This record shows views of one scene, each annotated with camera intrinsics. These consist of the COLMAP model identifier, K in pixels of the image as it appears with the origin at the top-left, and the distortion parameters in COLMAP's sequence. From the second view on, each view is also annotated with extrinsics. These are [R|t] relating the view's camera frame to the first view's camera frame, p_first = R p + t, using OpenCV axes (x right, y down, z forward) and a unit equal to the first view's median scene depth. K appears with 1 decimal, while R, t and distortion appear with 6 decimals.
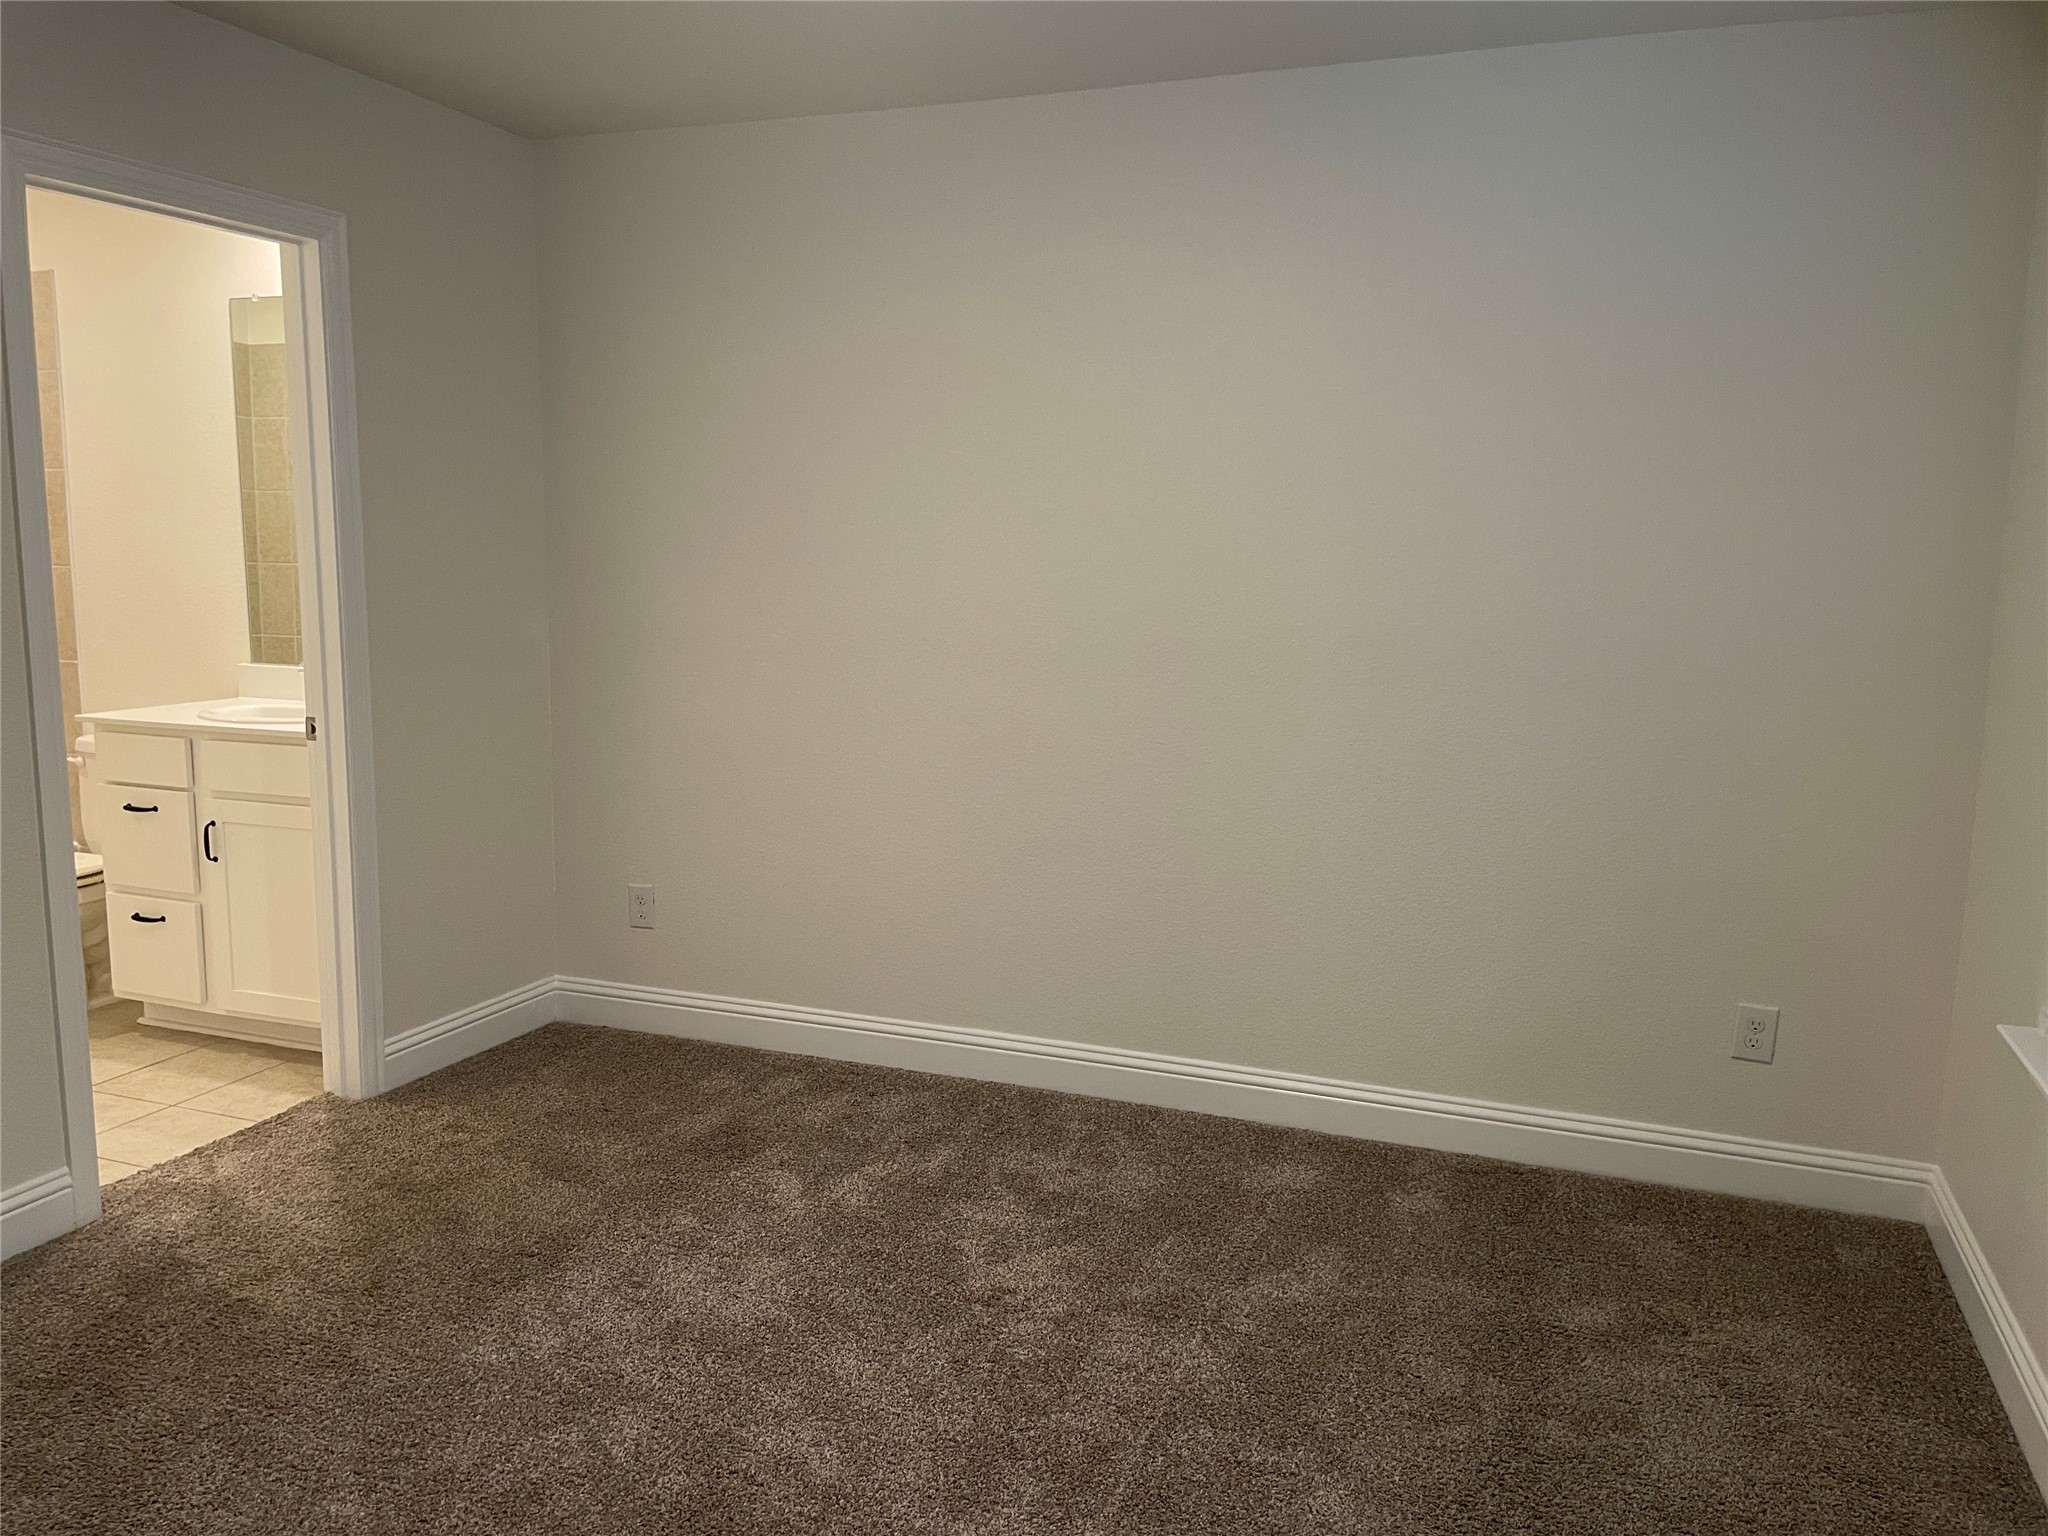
lens RADIAL K [[1553.1, 0, 1013.4], [0, 1553.1, 766.2], [0, 0, 1]] dist [0.083885, -0.111110]
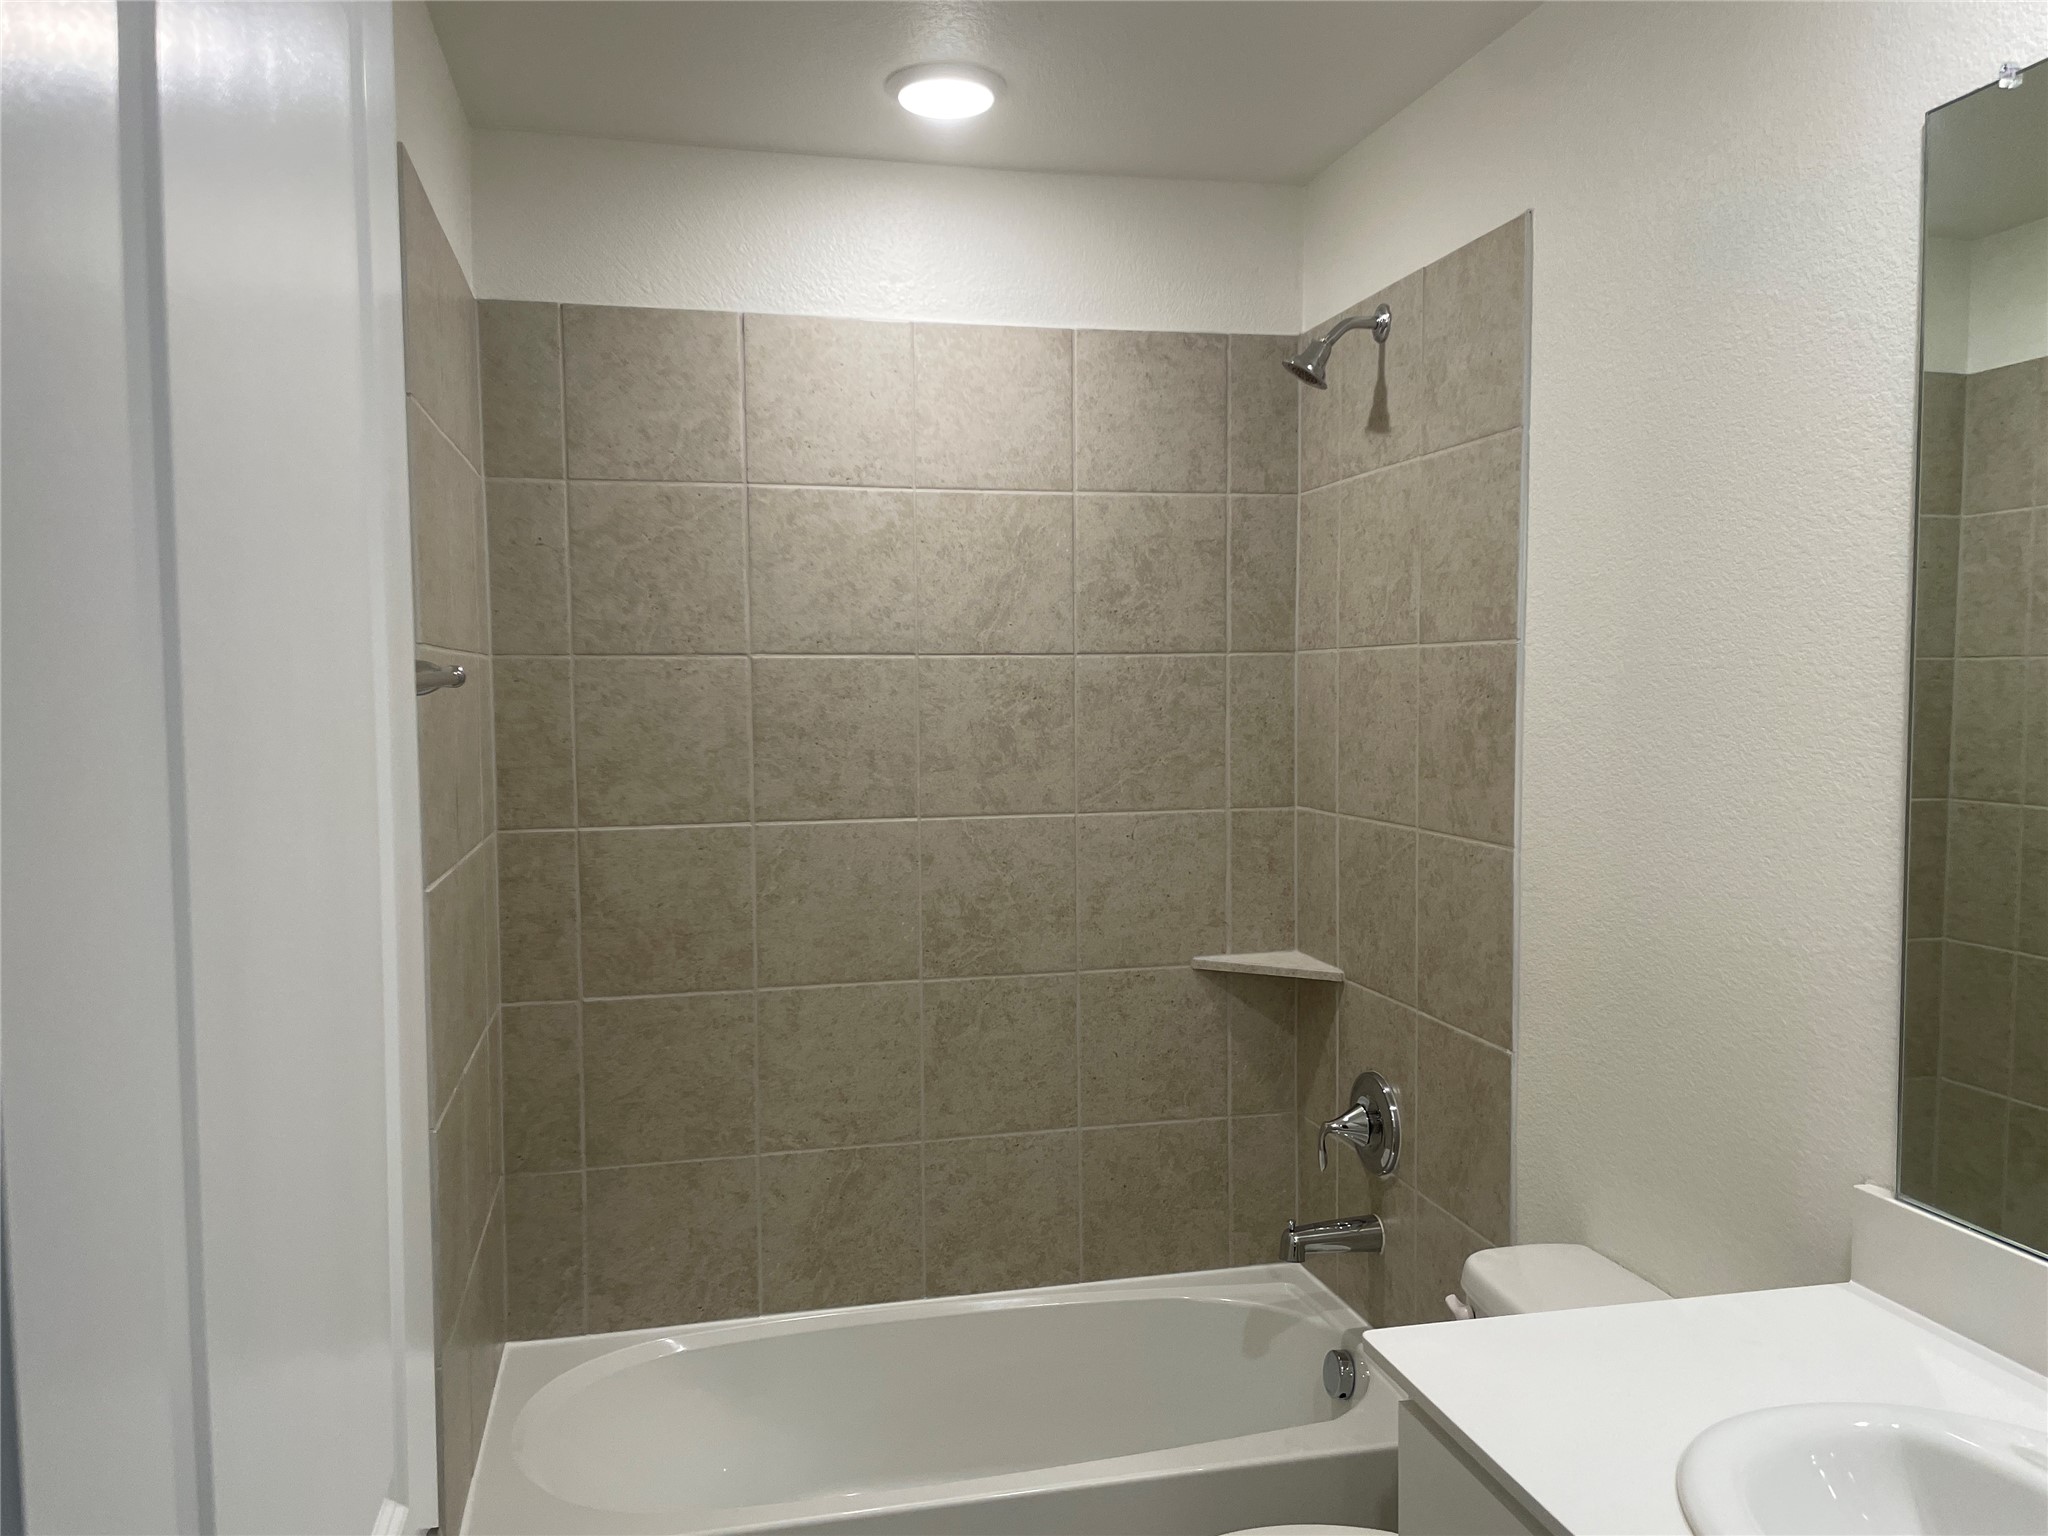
lens RADIAL K [[1553.1, 0, 1010.8], [0, 1553.1, 788.6], [0, 0, 1]] dist [0.083885, -0.111110]
pose [[0.554800, 0.036129, -0.831199, -0.456372], [-0.102717, 0.994388, -0.025338, -0.179445], [0.825618, 0.099436, 0.555398, 0.949161]]
